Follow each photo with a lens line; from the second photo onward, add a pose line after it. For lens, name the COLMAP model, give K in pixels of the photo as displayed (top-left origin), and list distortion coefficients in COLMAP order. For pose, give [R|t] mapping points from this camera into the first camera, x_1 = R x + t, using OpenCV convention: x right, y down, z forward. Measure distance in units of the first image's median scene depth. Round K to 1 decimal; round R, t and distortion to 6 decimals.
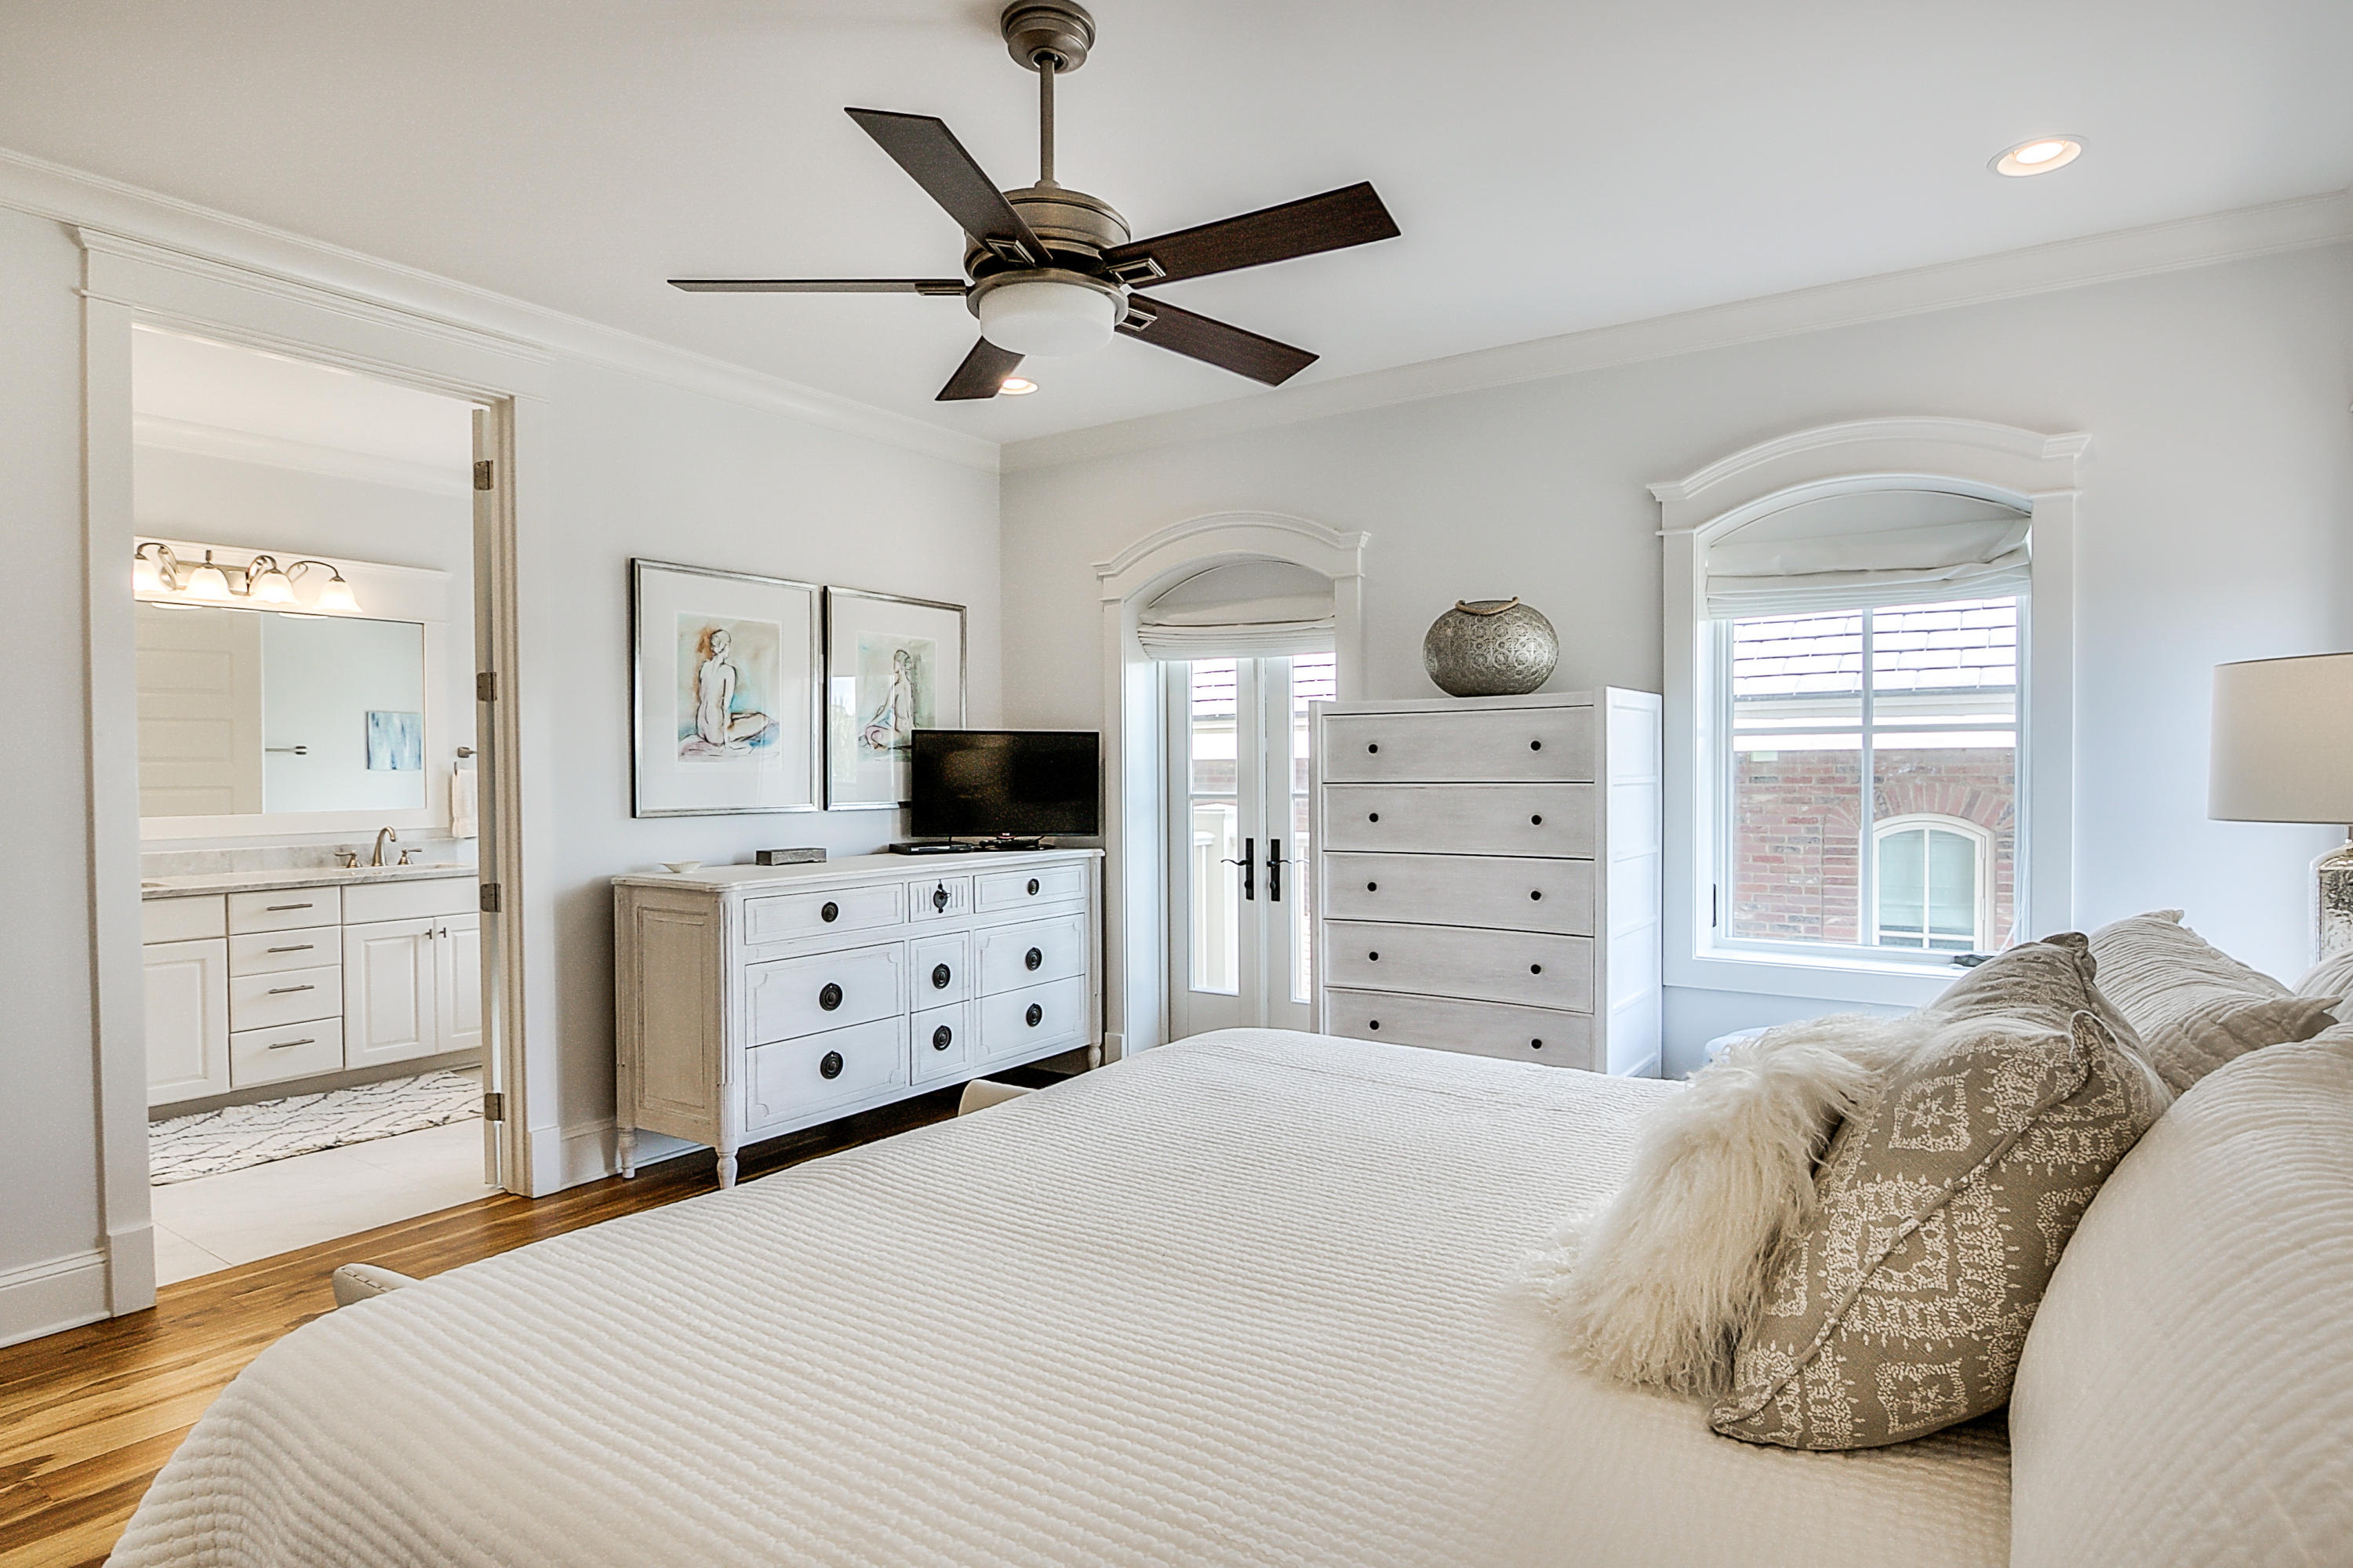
lens RADIAL K [[1244.8, 0, 1183.1], [0, 1244.8, 782.4], [0, 0, 1]] dist [-0.018312, -0.002163]
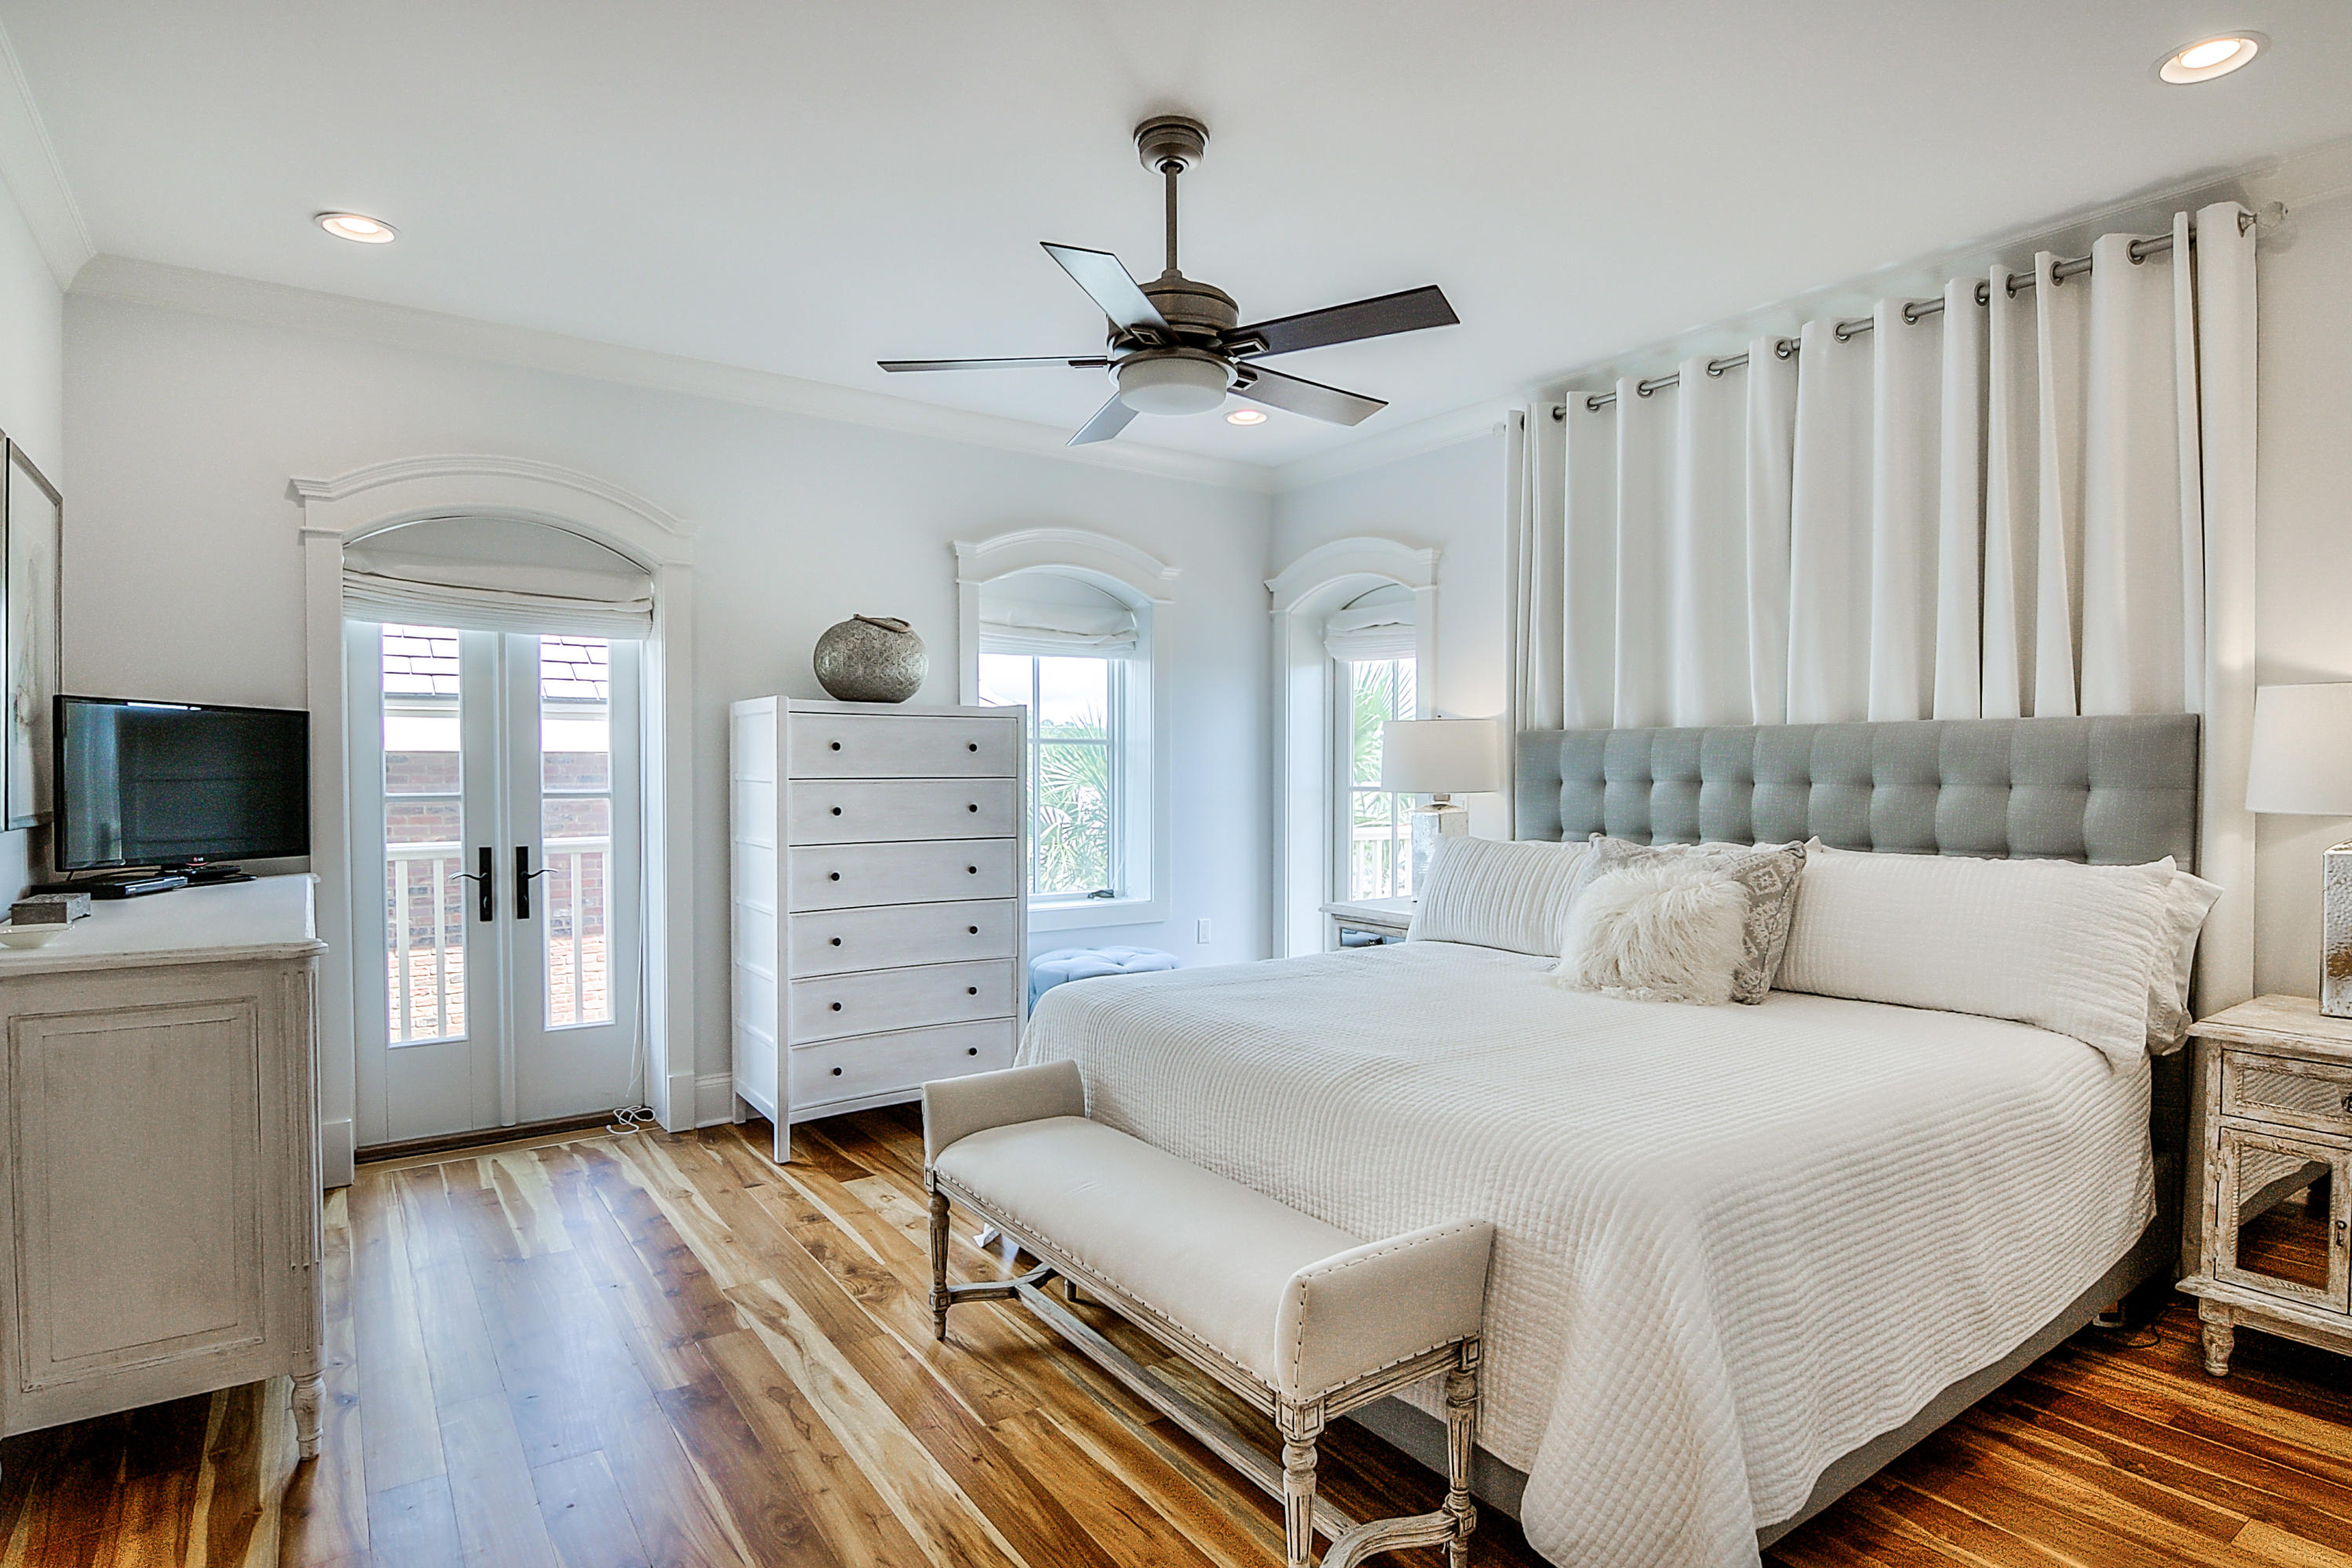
lens RADIAL K [[1244.2, 0, 1185.5], [0, 1244.2, 788.6], [0, 0, 1]] dist [-0.018312, -0.002163]
pose [[0.336389, -0.006830, 0.941698, -0.608252], [0.007163, 0.999963, 0.004693, 0.005098], [-0.941696, 0.005167, 0.336425, 0.298130]]
